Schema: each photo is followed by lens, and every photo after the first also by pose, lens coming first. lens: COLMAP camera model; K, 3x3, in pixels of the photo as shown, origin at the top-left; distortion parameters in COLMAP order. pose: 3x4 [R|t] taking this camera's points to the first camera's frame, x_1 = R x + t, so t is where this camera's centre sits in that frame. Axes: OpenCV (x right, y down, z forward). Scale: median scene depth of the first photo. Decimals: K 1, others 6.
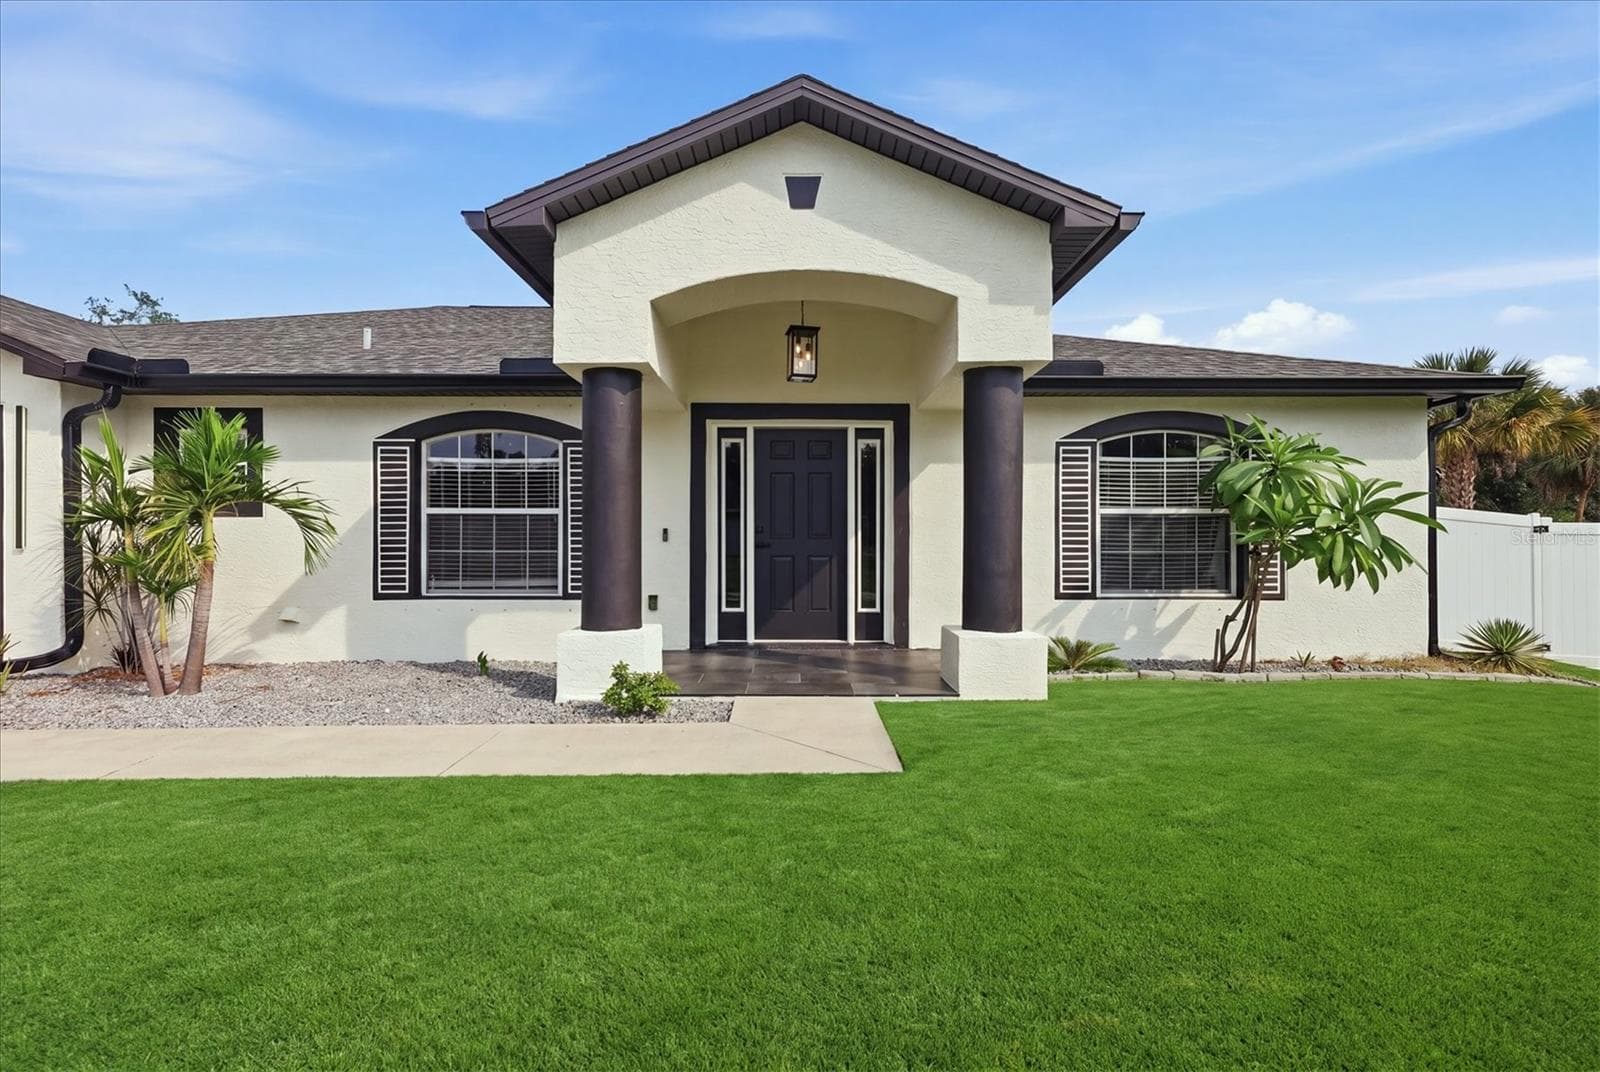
lens RADIAL K [[733.9, 0, 794.4], [0, 733.9, 534.4], [0, 0, 1]] dist [0.000386, 0.000083]
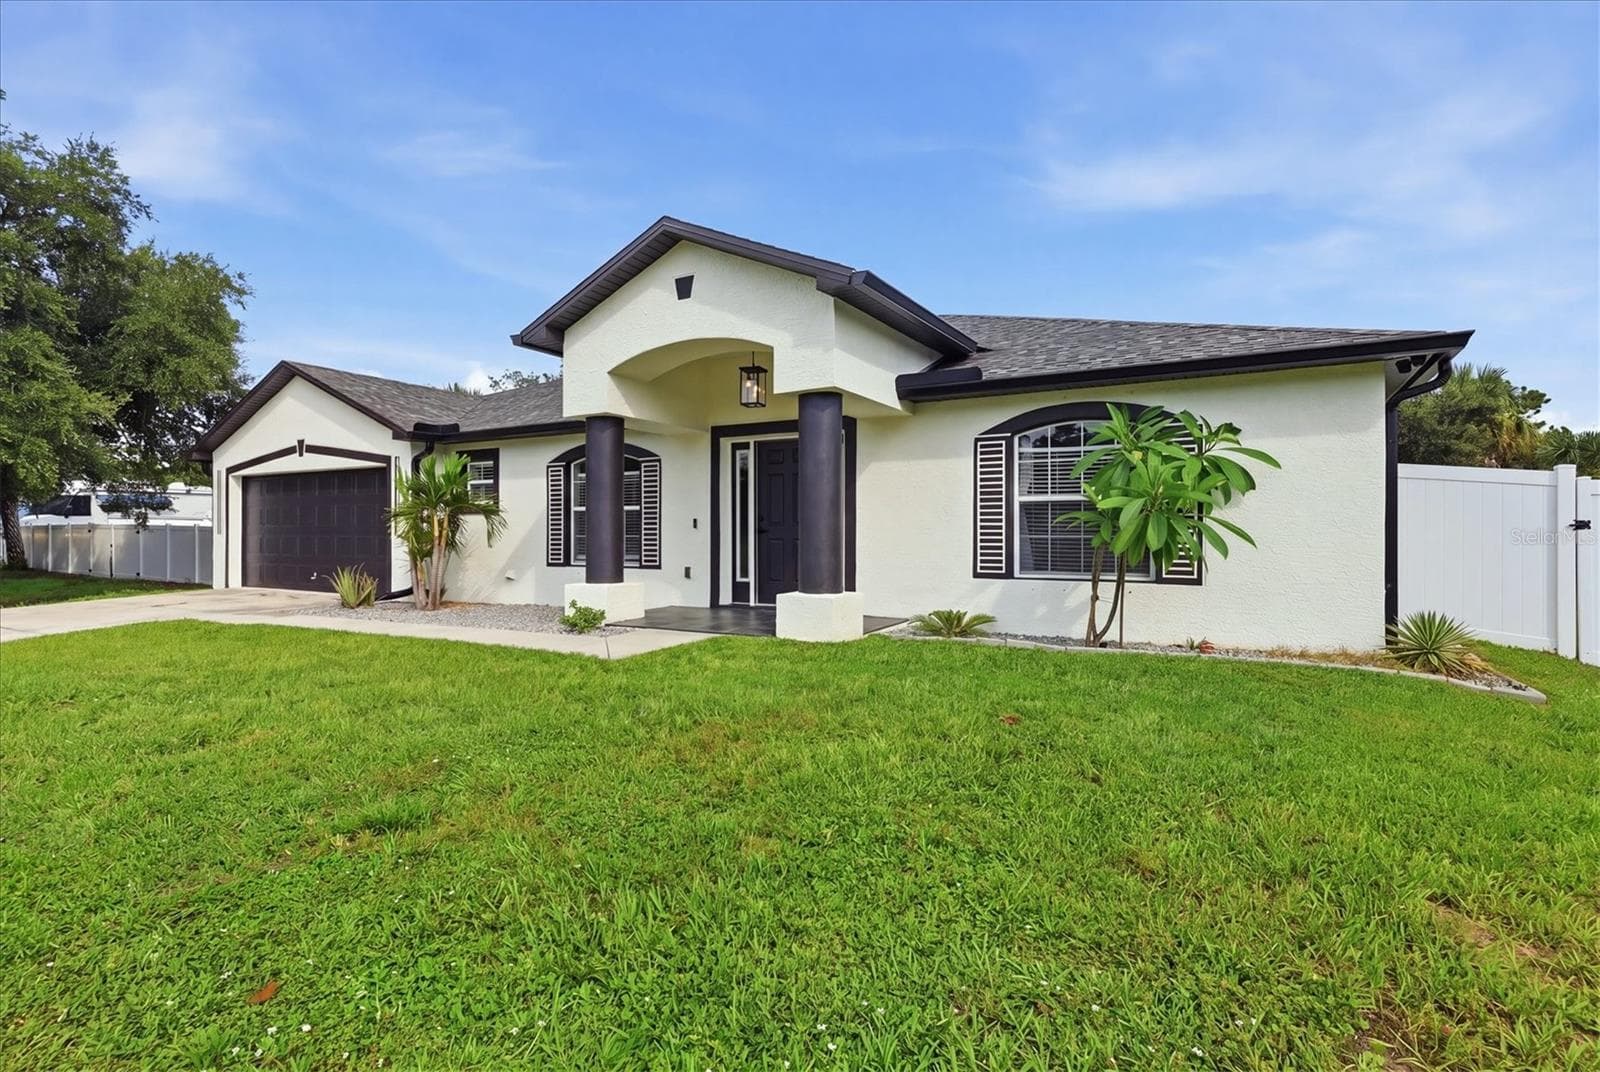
lens RADIAL K [[798.5, 0, 799.9], [0, 798.5, 535.9], [0, 0, 1]] dist [0.003036, 0.000471]
pose [[0.859091, 0.000637, -0.511823, 0.761963], [0.003011, 0.999976, 0.006299, 0.015233], [0.511814, -0.006953, 0.859068, -0.189881]]
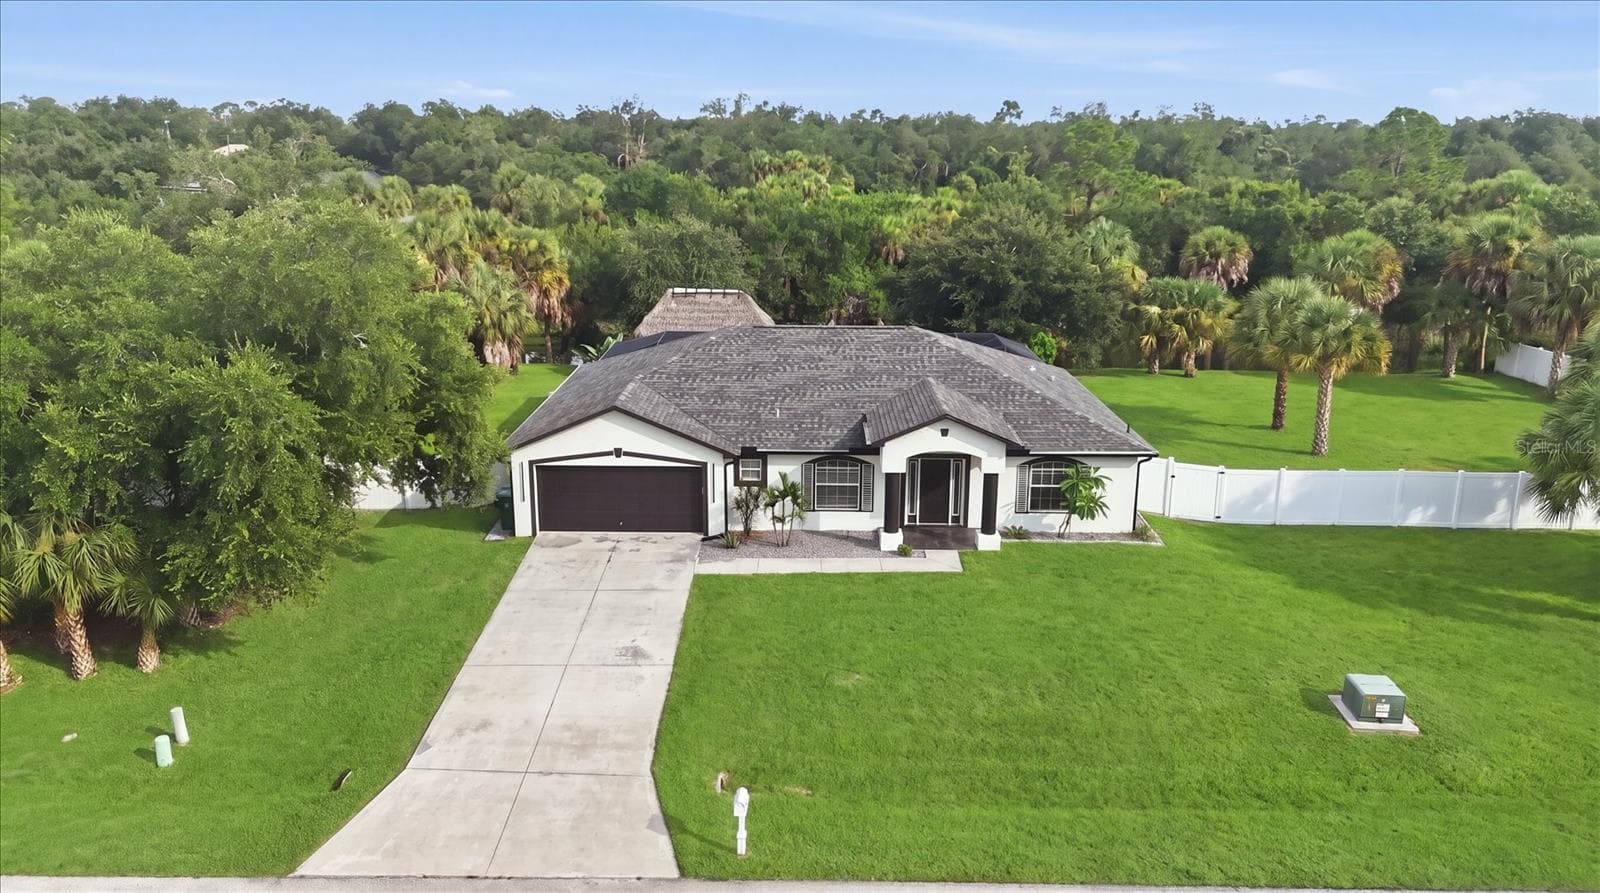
lens RADIAL K [[1239.3, 0, 798.4], [0, 1239.3, 448.1], [0, 0, 1]] dist [0.004135, -0.000282]
pose [[0.999849, 0.011002, -0.013474, -0.515306], [-0.006718, 0.958708, 0.284312, -1.710998], [0.016045, -0.284179, 0.958637, -4.104898]]
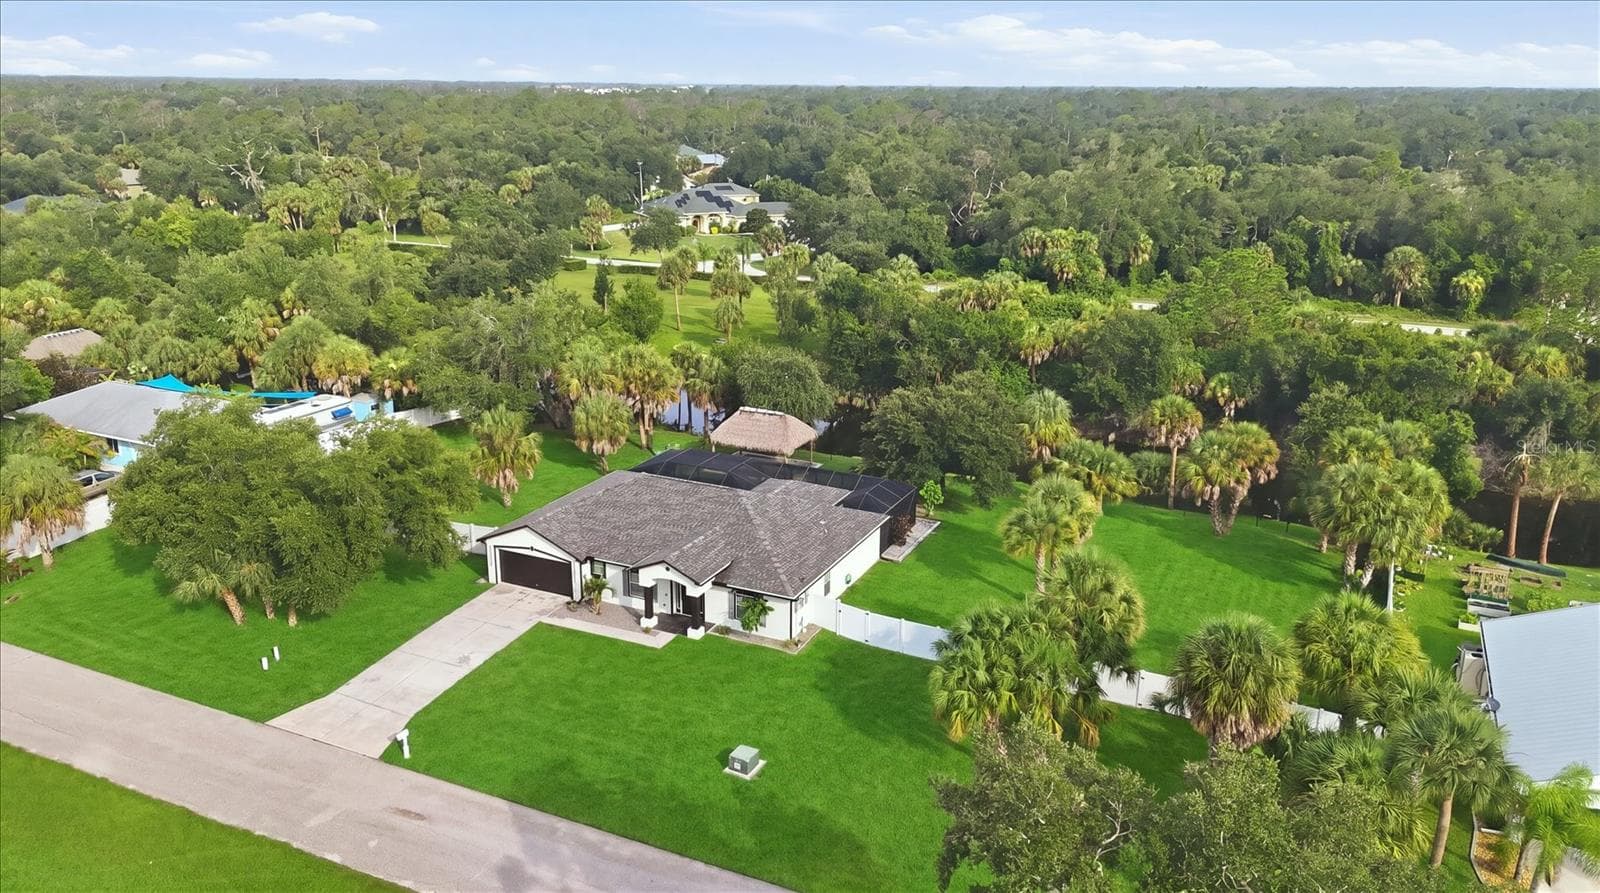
lens RADIAL K [[1239.3, 0, 801.3], [0, 1239.3, 445.3], [0, 0, 1]] dist [0.004135, -0.000282]
pose [[0.898931, 0.138151, -0.415737, 4.537601], [0.004305, 0.946145, 0.323716, -4.142345], [0.438069, -0.292788, 0.849924, -6.271367]]
